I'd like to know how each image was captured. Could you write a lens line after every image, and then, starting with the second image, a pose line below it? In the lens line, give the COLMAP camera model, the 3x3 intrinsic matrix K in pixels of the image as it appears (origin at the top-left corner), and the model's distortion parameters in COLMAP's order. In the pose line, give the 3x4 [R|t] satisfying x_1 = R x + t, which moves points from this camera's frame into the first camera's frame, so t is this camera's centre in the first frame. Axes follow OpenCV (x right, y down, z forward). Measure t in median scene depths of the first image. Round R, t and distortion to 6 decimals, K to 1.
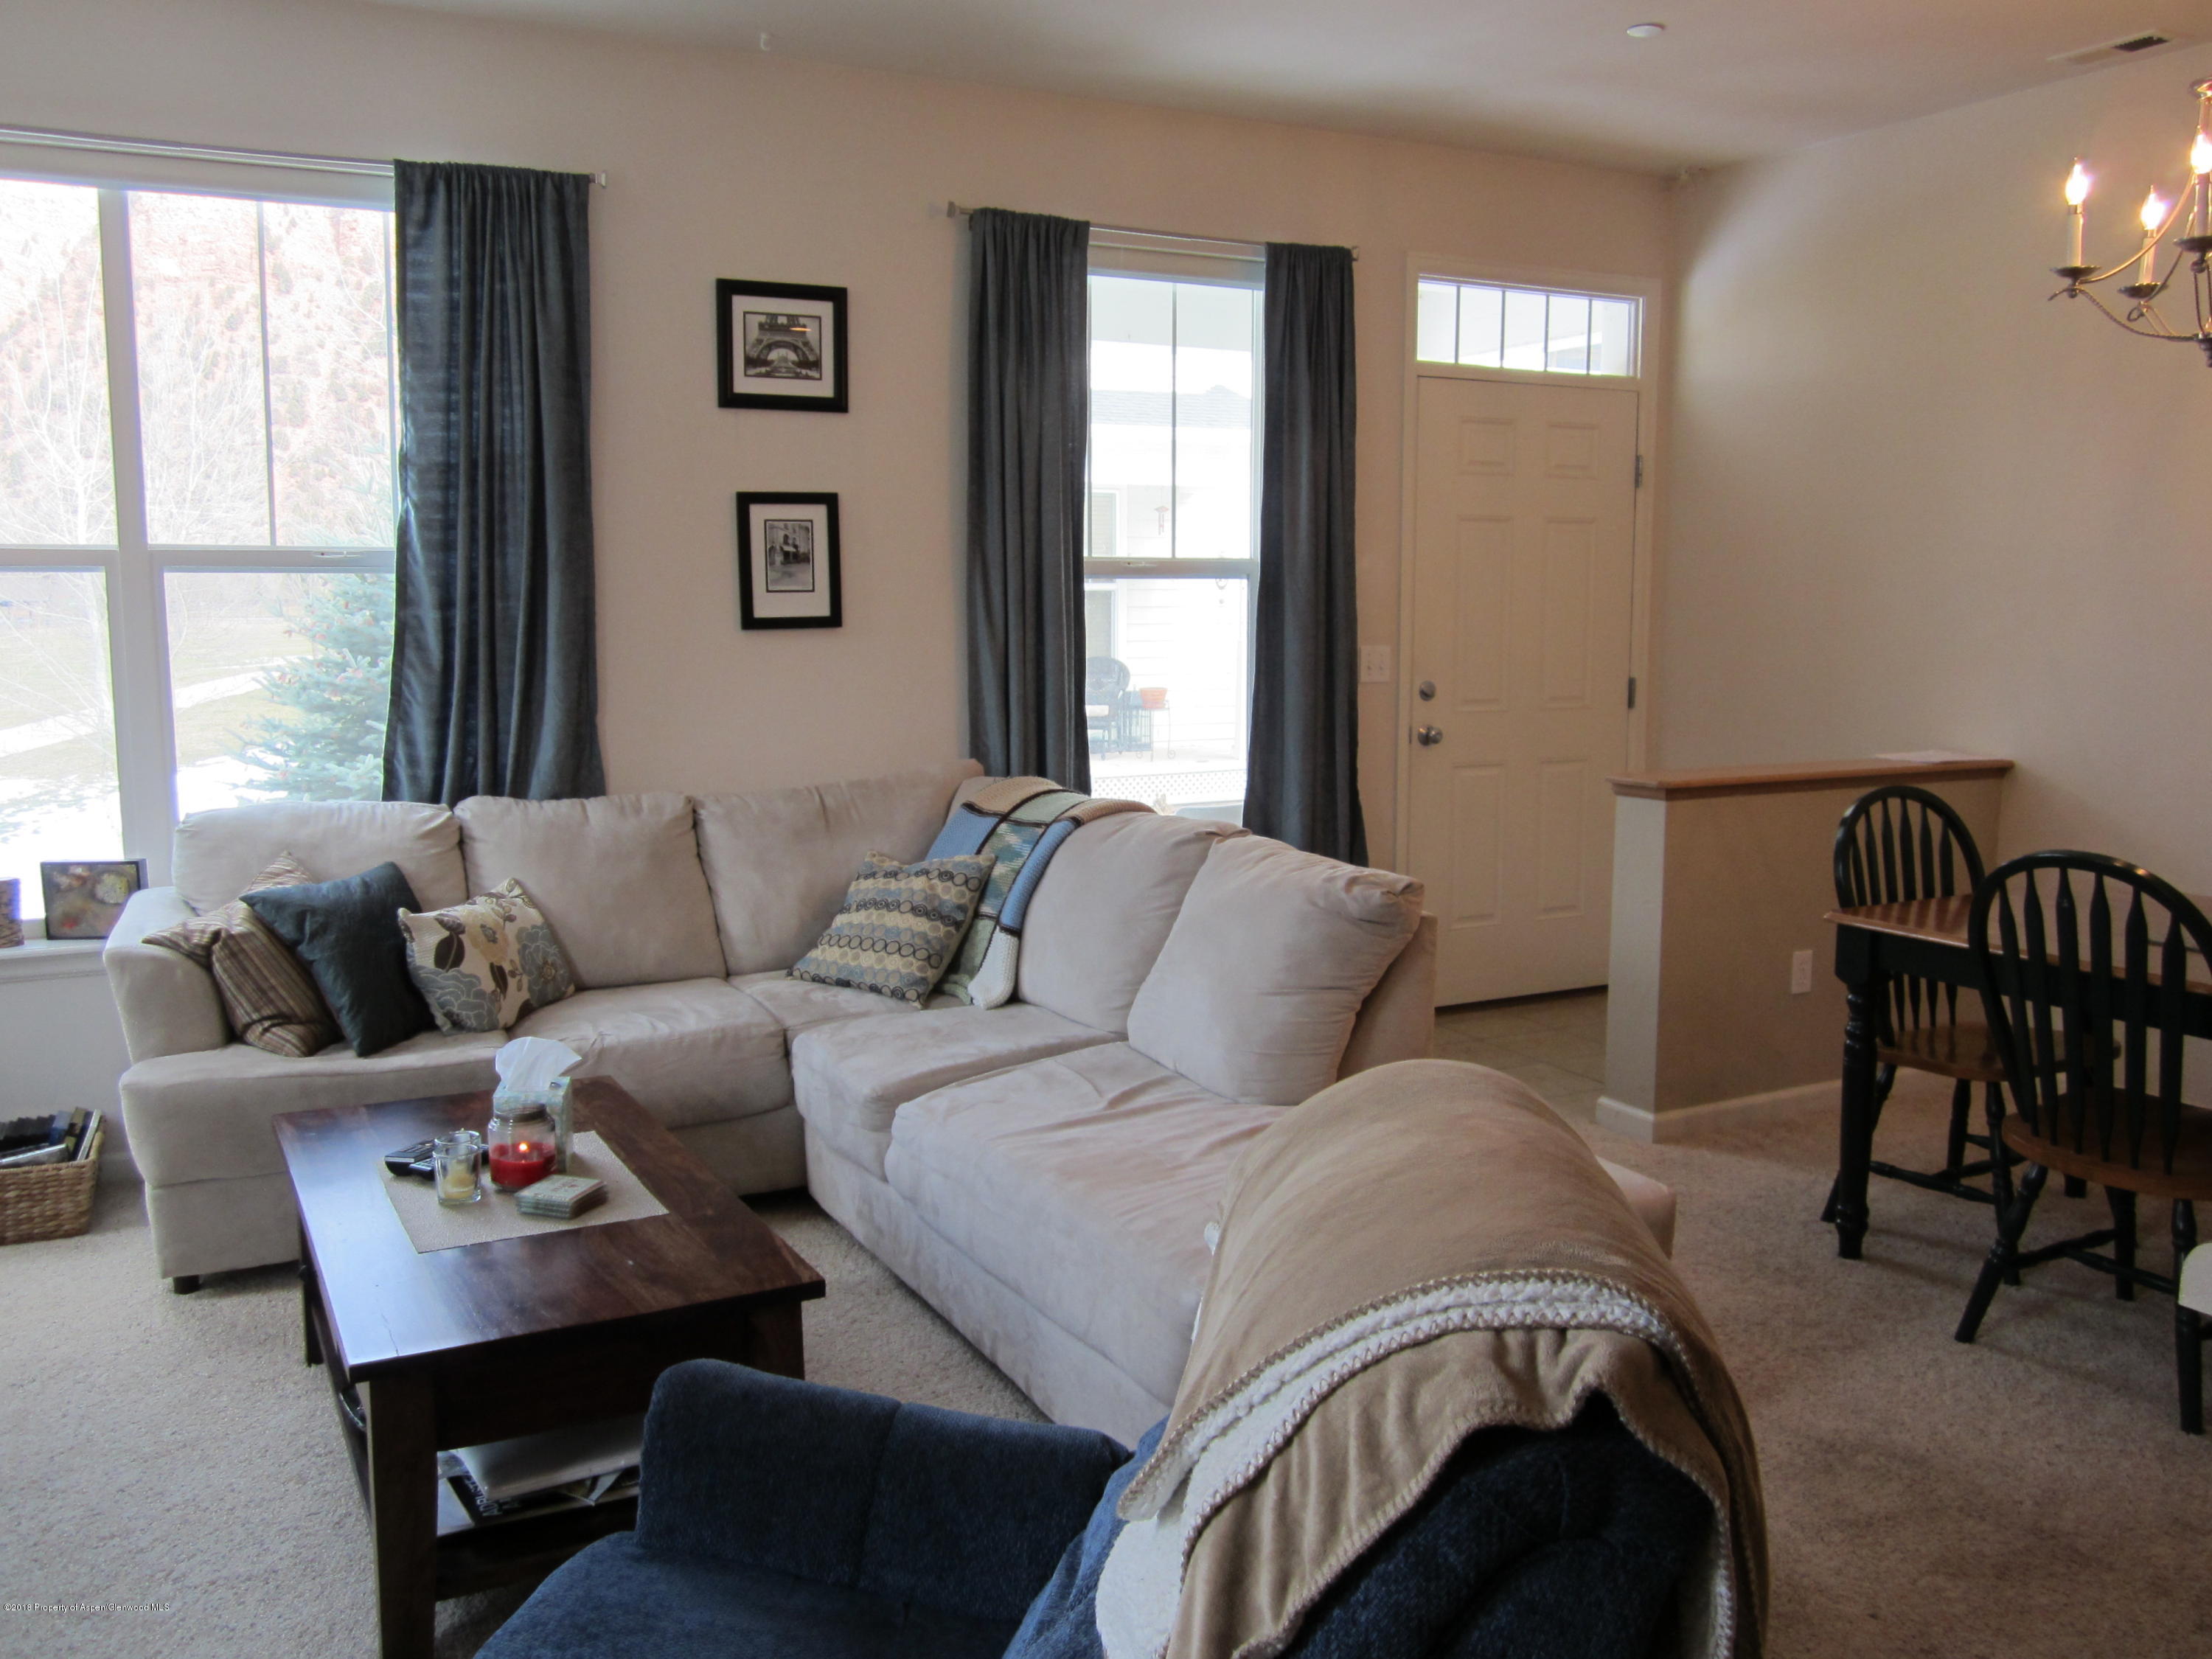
lens RADIAL K [[1868.0, 0, 1082.9], [0, 1868.0, 790.1], [0, 0, 1]] dist [-0.004038, 0.013405]
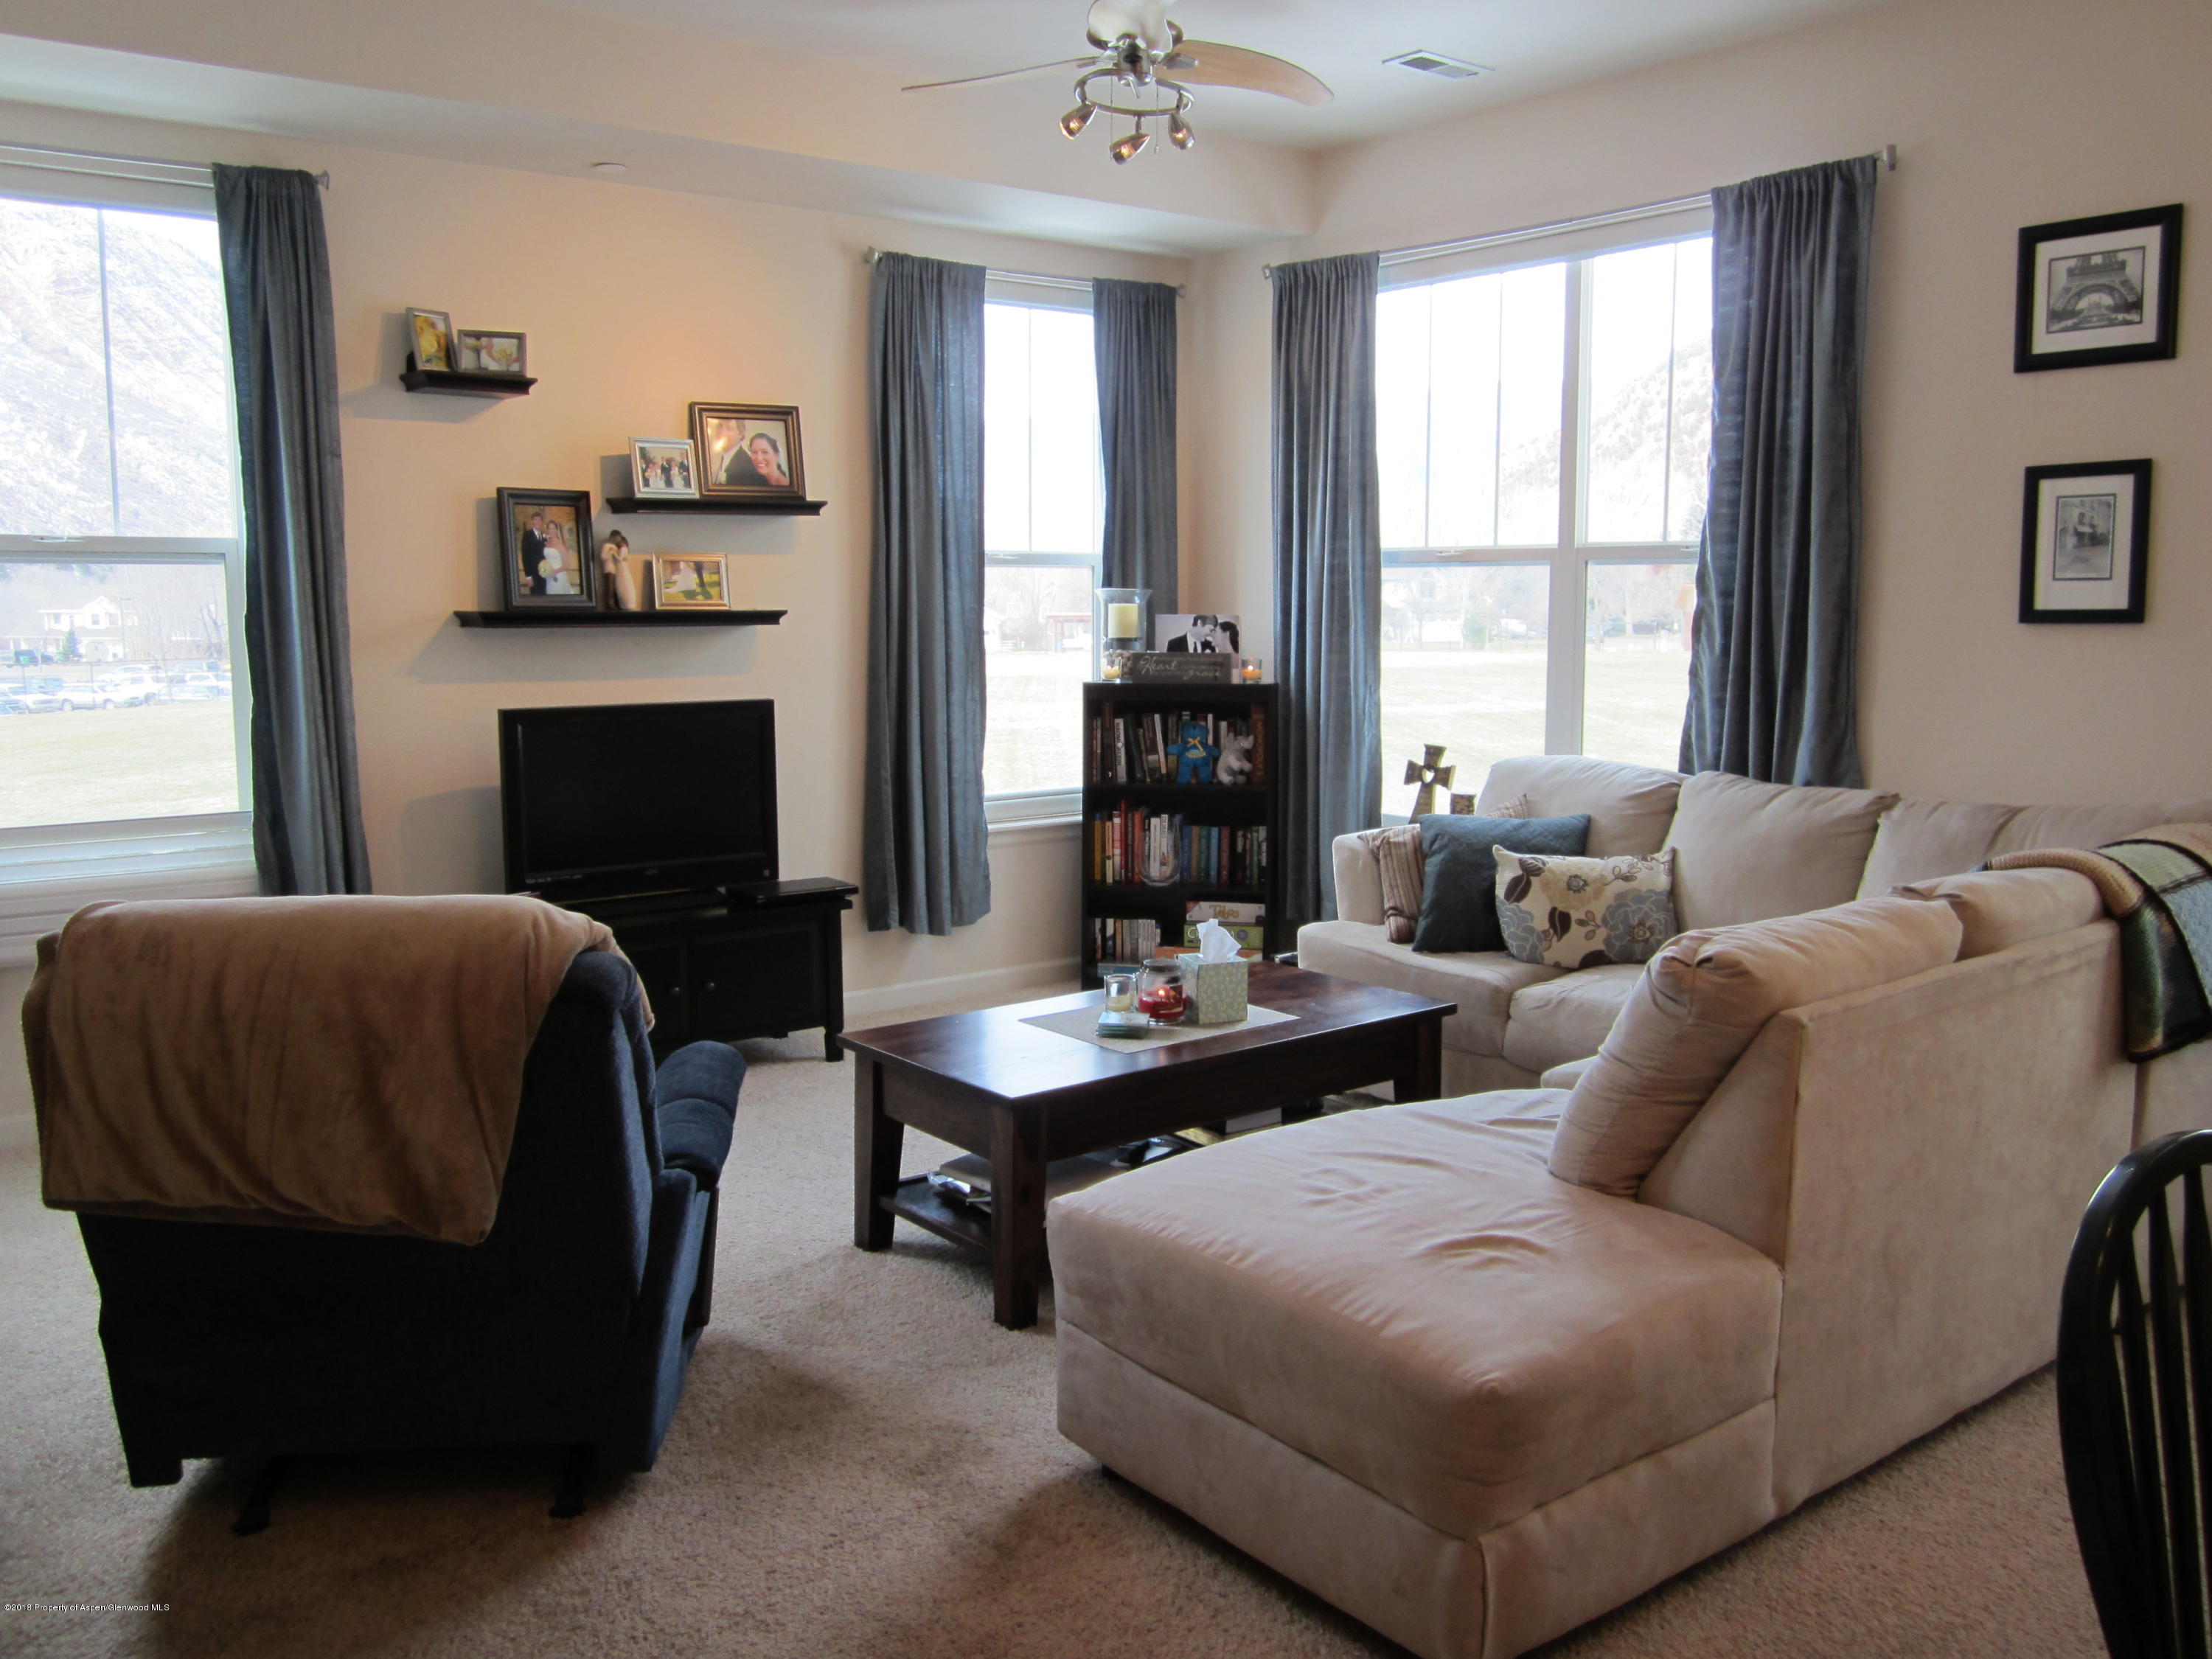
lens RADIAL K [[1868.0, 0, 1117.7], [0, 1868.0, 788.6], [0, 0, 1]] dist [-0.004038, 0.013405]
pose [[0.201631, 0.108083, -0.973480, 0.612376], [-0.101639, 0.990836, 0.088959, -0.044656], [0.974174, 0.081007, 0.210768, 0.414703]]
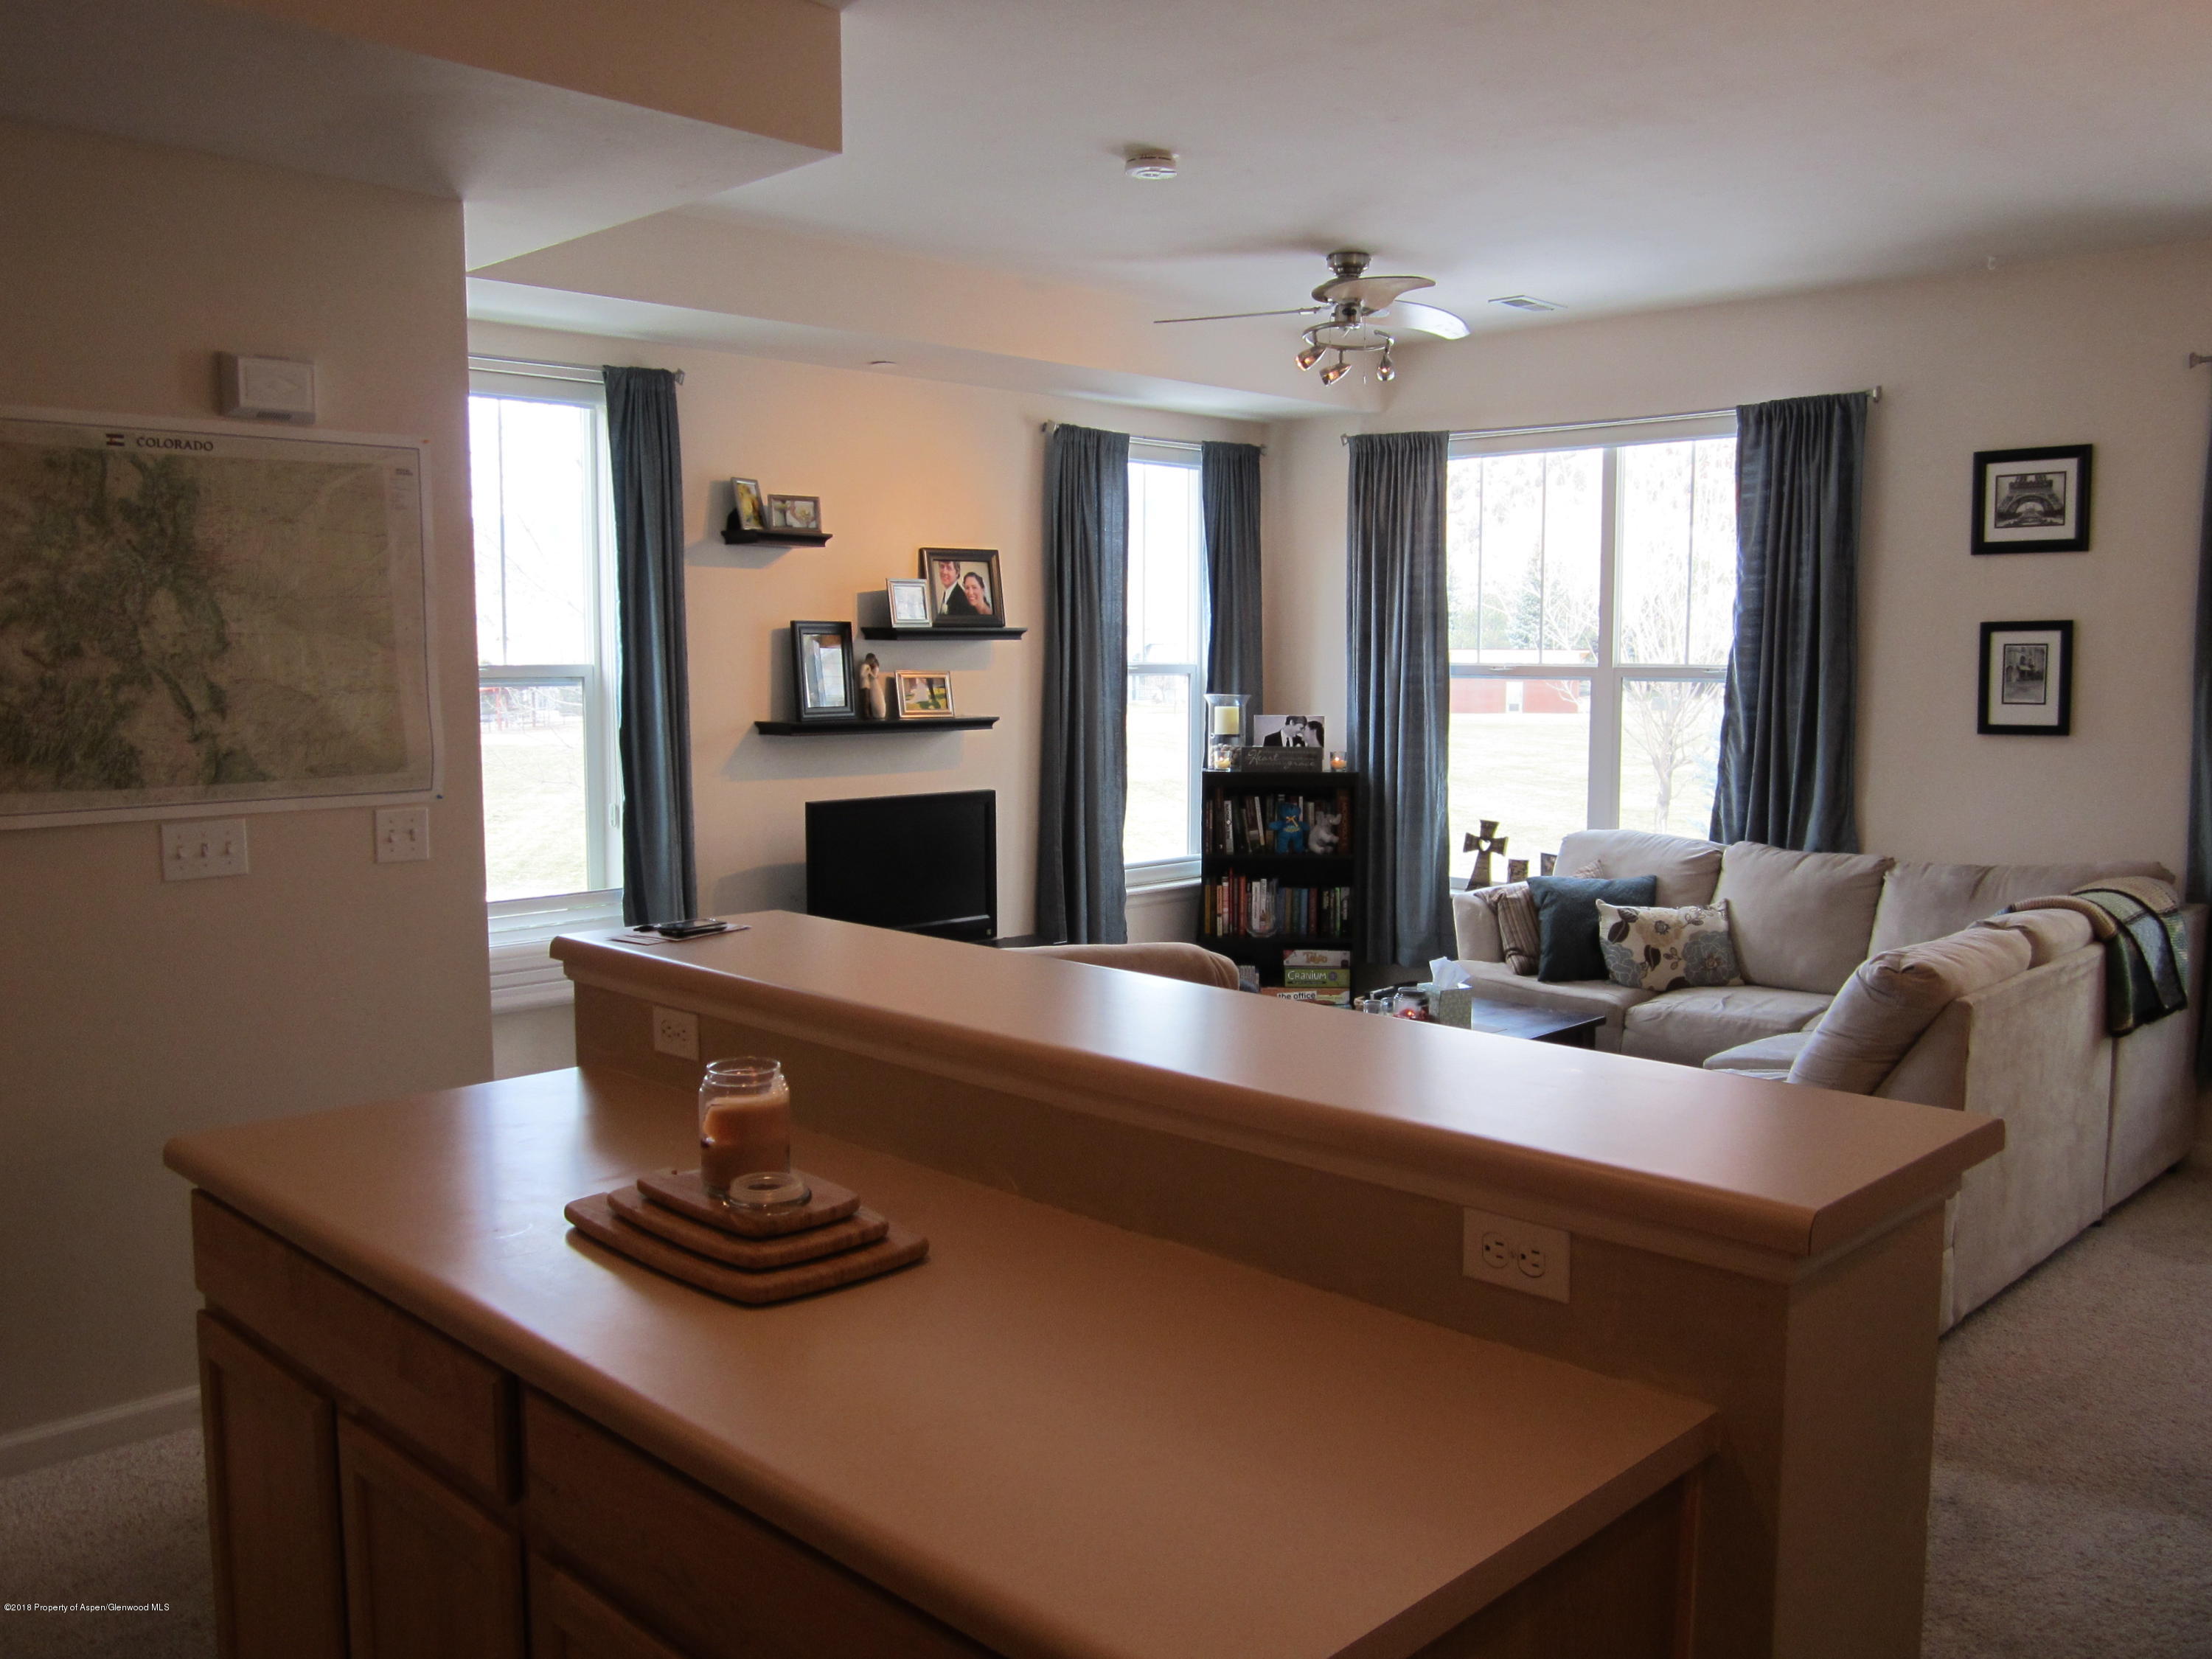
lens RADIAL K [[1868.0, 0, 1122.8], [0, 1868.0, 804.2], [0, 0, 1]] dist [-0.004038, 0.013405]
pose [[0.333037, 0.082598, -0.939289, 0.803165], [-0.101144, 0.993538, 0.051507, -0.047313], [0.937473, 0.077850, 0.339239, 0.063279]]
